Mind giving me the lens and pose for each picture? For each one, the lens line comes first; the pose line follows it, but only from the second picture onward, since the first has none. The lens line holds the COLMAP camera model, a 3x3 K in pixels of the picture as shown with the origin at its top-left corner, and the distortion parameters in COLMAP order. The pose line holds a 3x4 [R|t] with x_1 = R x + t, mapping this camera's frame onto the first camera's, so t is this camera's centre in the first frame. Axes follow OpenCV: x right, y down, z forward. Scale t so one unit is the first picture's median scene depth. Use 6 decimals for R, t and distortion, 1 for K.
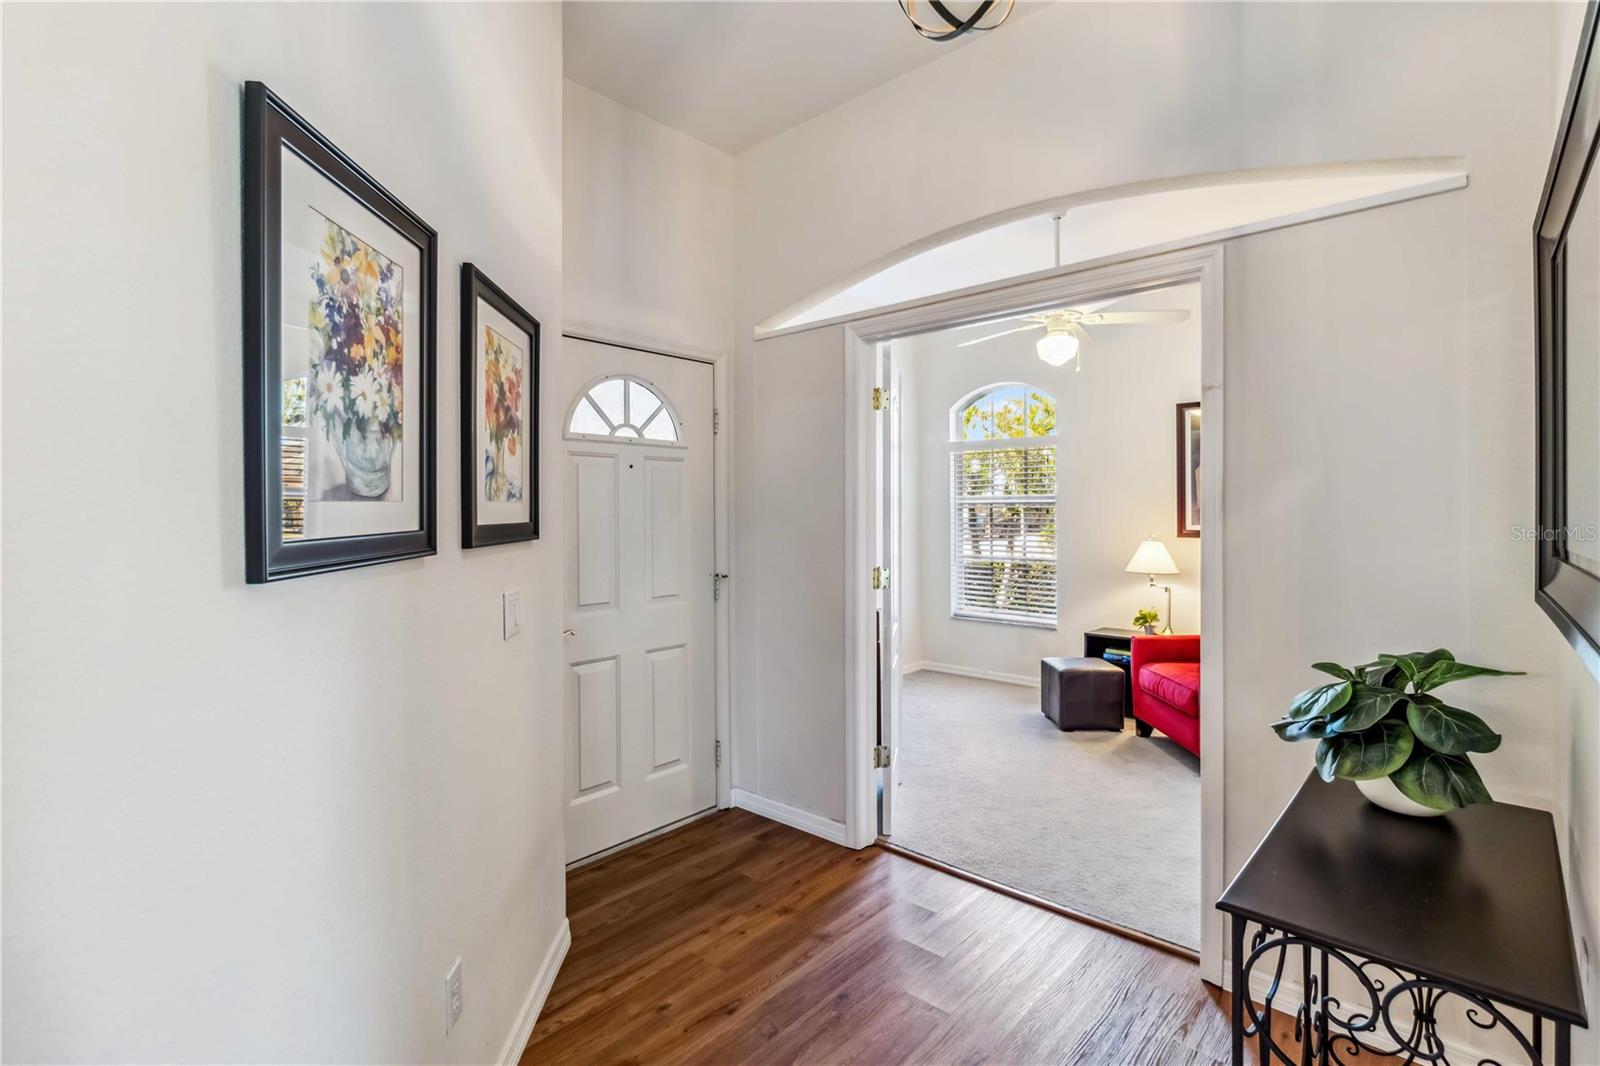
lens RADIAL K [[749.4, 0, 801.2], [0, 749.4, 520.6], [0, 0, 1]] dist [0.001105, 0.000052]
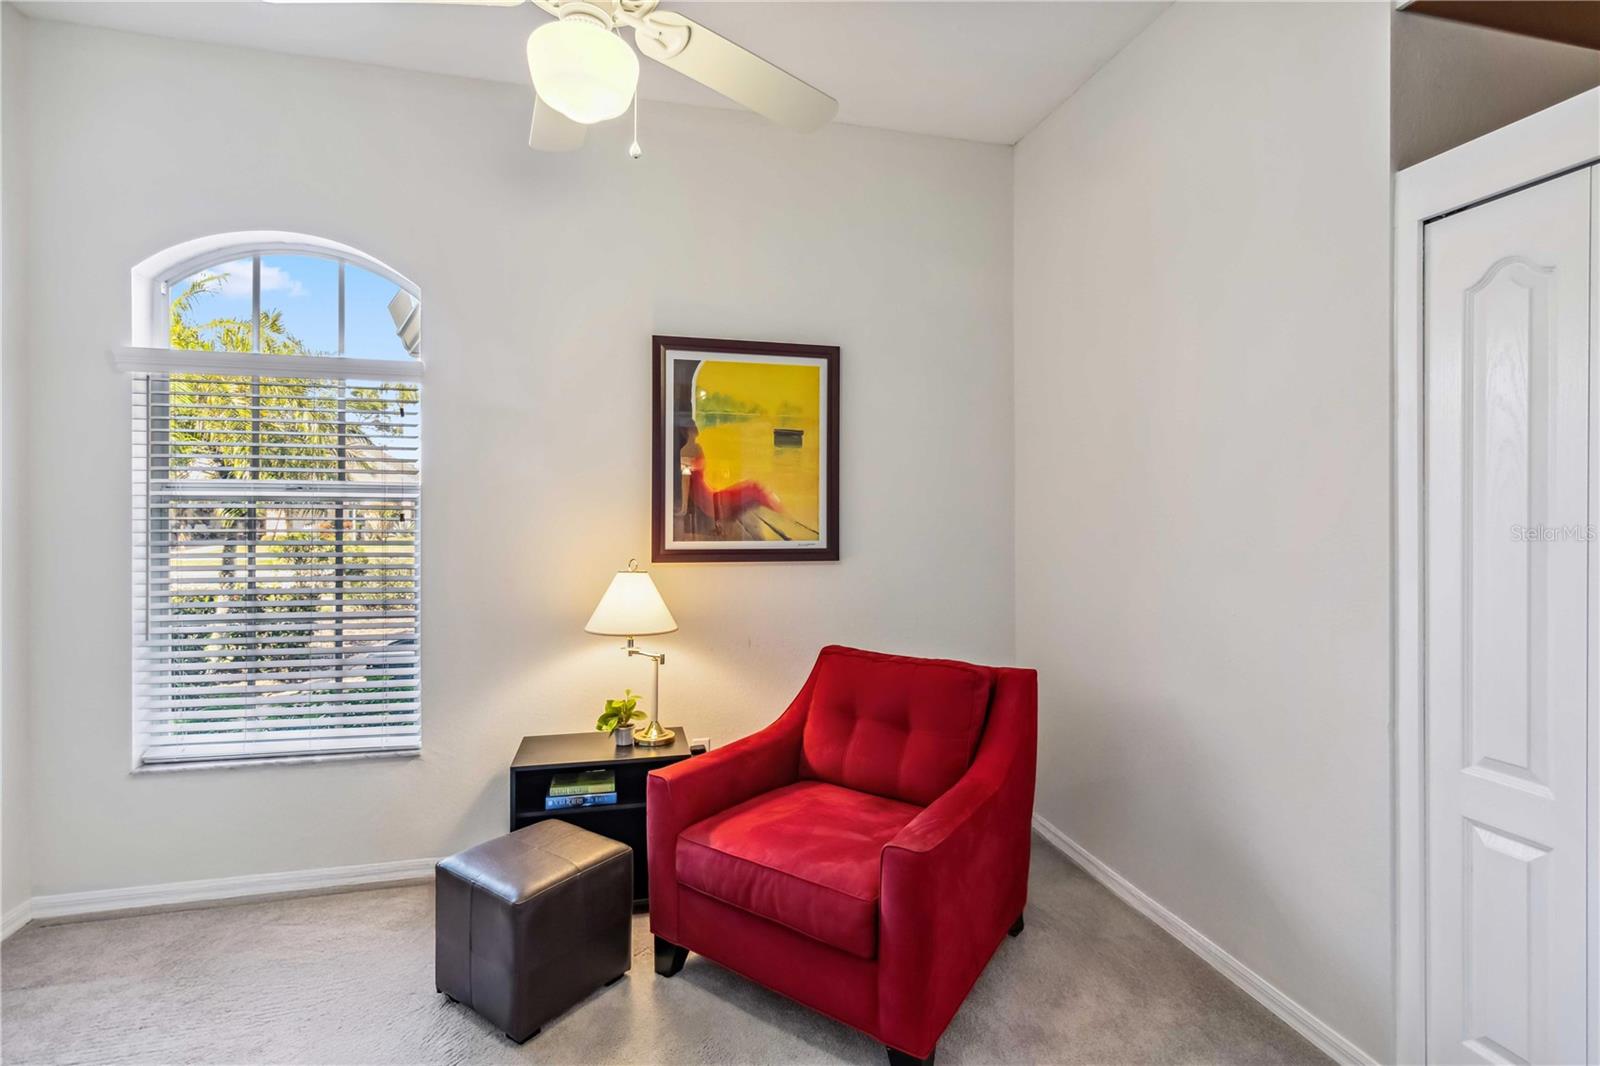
lens RADIAL K [[749.4, 0, 803.8], [0, 749.4, 513.7], [0, 0, 1]] dist [0.001105, 0.000052]
pose [[0.563307, 0.014993, 0.826111, 0.081731], [0.000643, 0.999827, -0.018584, -0.005322], [-0.826247, 0.010999, 0.563200, 0.572546]]
